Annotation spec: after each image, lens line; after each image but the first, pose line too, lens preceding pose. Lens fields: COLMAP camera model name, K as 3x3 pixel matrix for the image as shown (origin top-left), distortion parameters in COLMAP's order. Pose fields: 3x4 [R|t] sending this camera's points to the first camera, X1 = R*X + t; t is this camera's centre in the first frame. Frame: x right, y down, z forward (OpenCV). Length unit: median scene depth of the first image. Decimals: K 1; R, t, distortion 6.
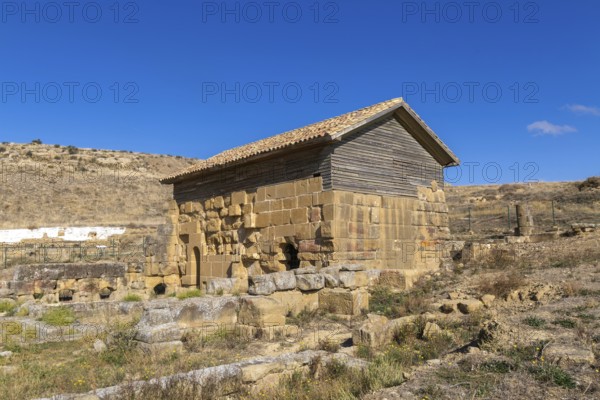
lens RADIAL K [[482.0, 0, 299.9], [0, 482.0, 198.4], [0, 0, 1]] dist [-0.001539, -0.001018]
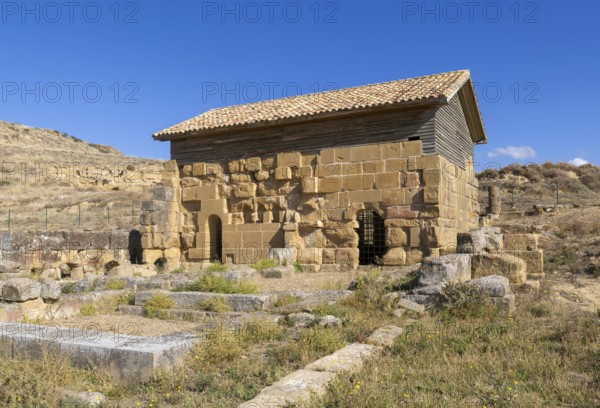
lens RADIAL K [[497.8, 0, 300.1], [0, 497.8, 205.9], [0, 0, 1]] dist [-0.015202, 0.001341]
pose [[0.929976, 0.034945, 0.365955, -0.442012], [-0.049401, 0.998322, 0.030210, 0.055469], [-0.364285, -0.046173, 0.930142, 0.128590]]
